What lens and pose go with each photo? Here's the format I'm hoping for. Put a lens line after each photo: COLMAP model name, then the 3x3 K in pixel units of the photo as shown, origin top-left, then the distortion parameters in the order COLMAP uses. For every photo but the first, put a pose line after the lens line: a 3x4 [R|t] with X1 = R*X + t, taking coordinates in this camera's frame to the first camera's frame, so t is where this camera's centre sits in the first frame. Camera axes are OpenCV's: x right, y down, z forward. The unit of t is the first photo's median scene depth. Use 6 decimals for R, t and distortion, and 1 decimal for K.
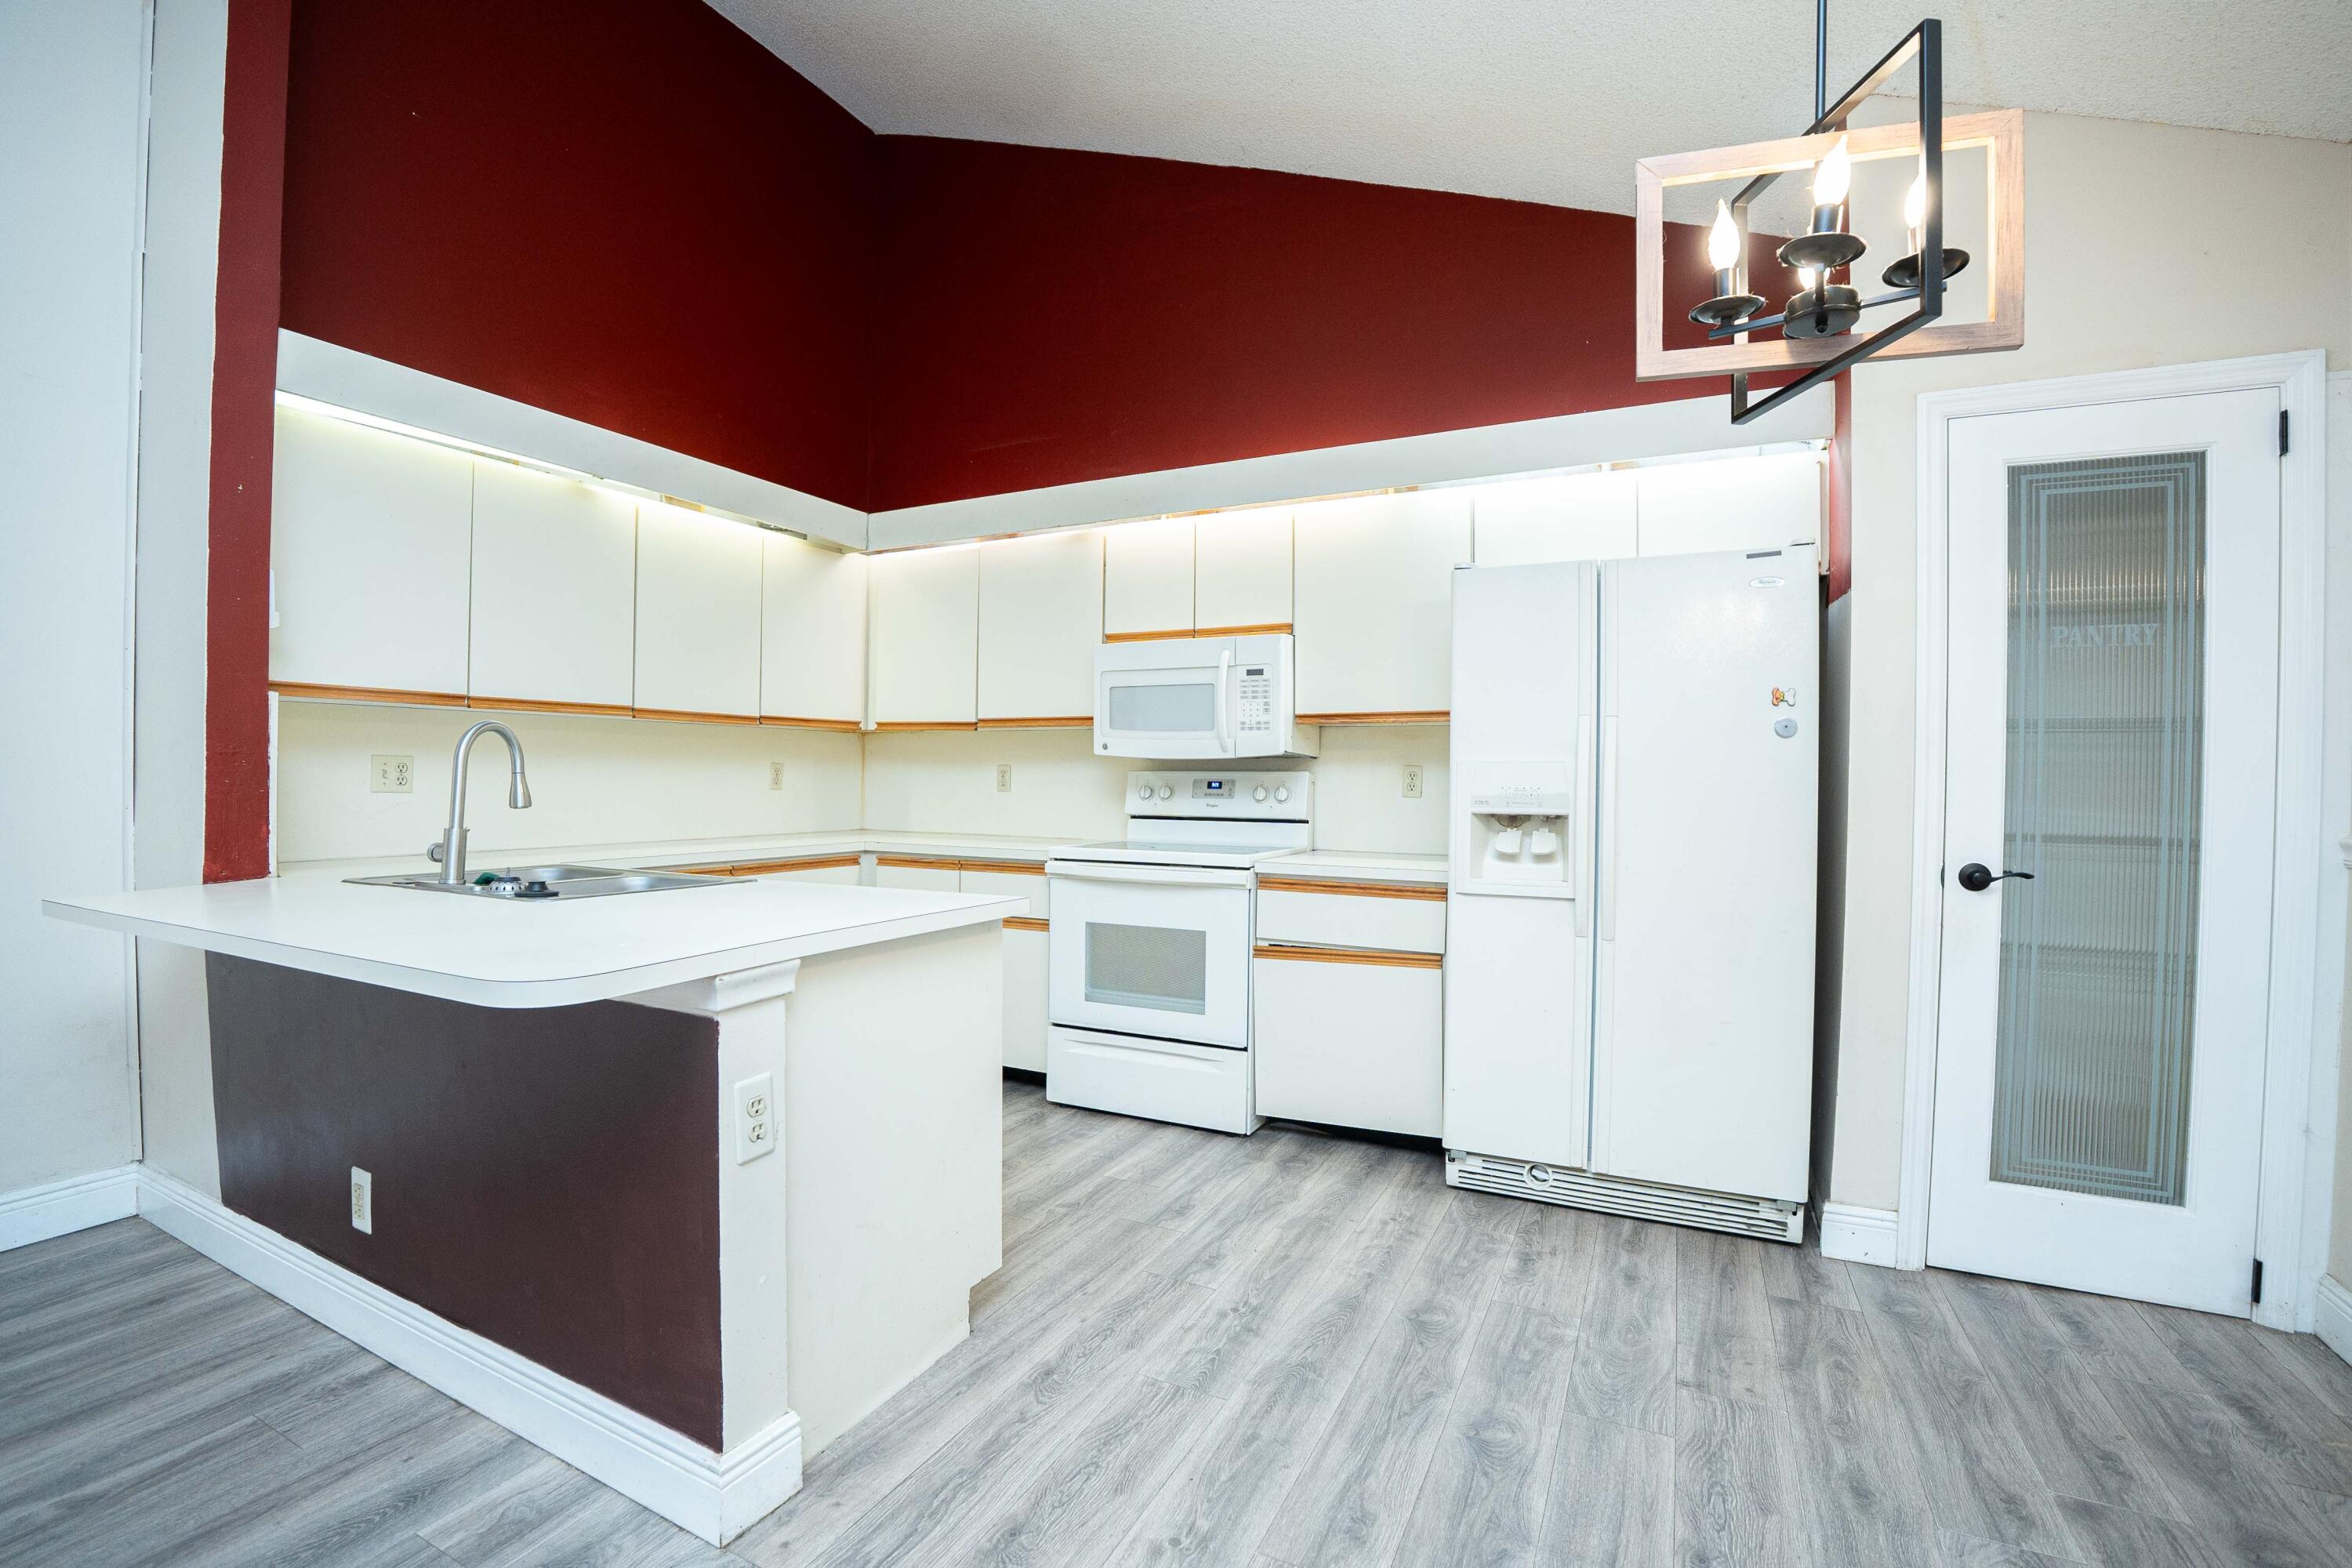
lens RADIAL K [[1001.1, 0, 1191.7], [0, 1001.1, 781.4], [0, 0, 1]] dist [-0.036385, 0.002417]
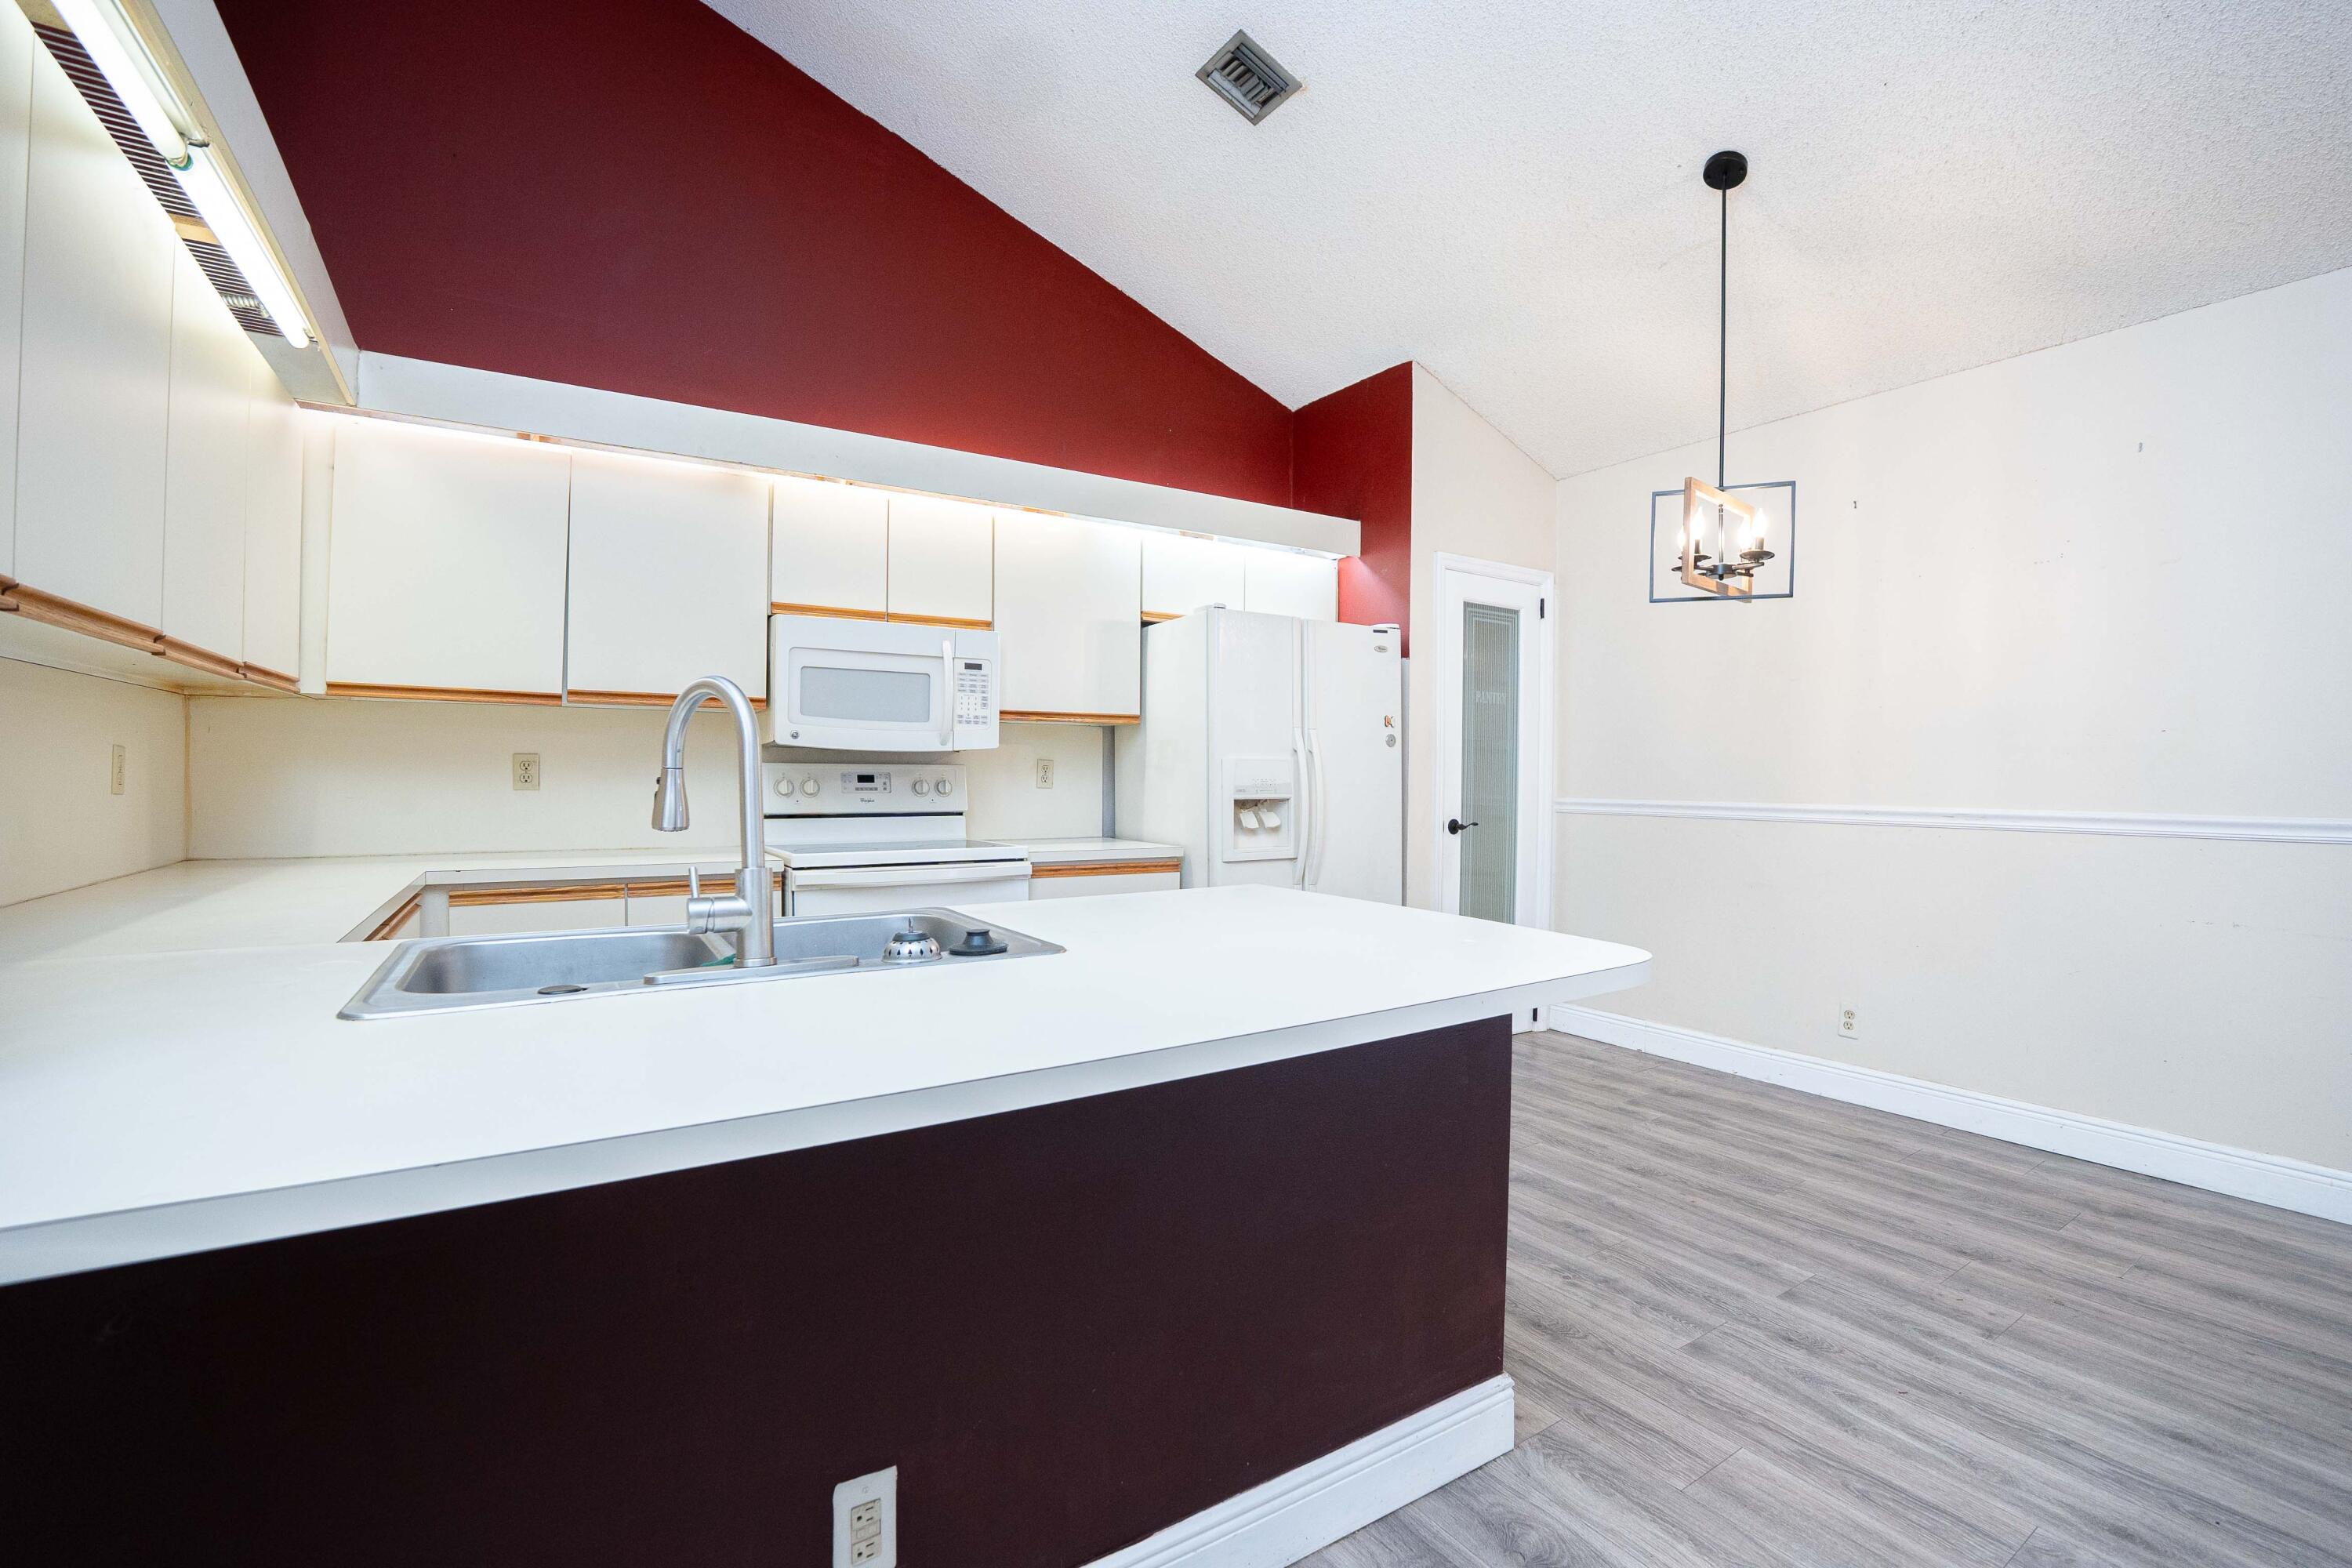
lens RADIAL K [[1001.1, 0, 1183.5], [0, 1001.1, 773.9], [0, 0, 1]] dist [-0.036385, 0.002417]
pose [[0.532257, -0.006905, 0.846554, -0.674827], [0.000908, 0.999971, 0.007585, -0.008372], [-0.846582, -0.003268, 0.532248, 0.286145]]
